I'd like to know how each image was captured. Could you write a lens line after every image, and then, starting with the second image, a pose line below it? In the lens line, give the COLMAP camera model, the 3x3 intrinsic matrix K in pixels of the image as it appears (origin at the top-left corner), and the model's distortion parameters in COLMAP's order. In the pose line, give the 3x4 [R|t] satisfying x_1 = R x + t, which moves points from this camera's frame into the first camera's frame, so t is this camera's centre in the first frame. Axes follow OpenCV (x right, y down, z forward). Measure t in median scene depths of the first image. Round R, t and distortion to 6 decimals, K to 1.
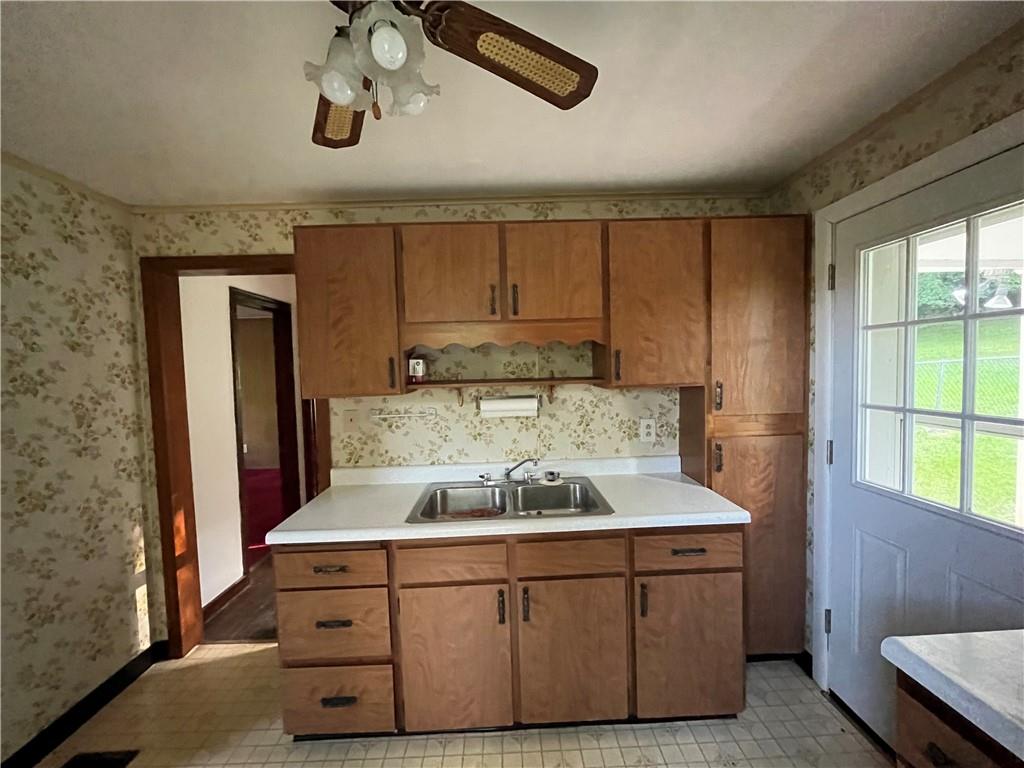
lens RADIAL K [[416.6, 0, 512.0], [0, 416.6, 384.0], [0, 0, 1]] dist [0.000092, -0.000042]
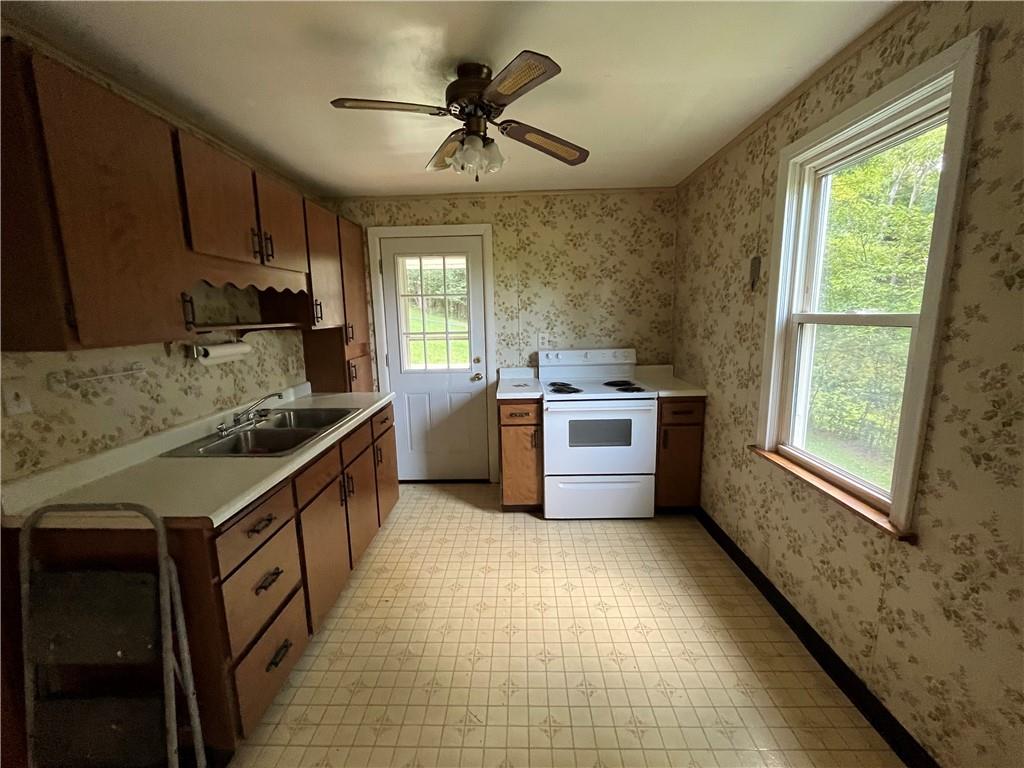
lens RADIAL K [[416.6, 0, 512.0], [0, 416.6, 384.0], [0, 0, 1]] dist [0.000092, -0.000042]
pose [[0.037252, -0.141607, 0.989222, -0.929991], [0.053879, 0.988754, 0.139511, 0.027312], [-0.997852, 0.048101, 0.044463, 0.283809]]
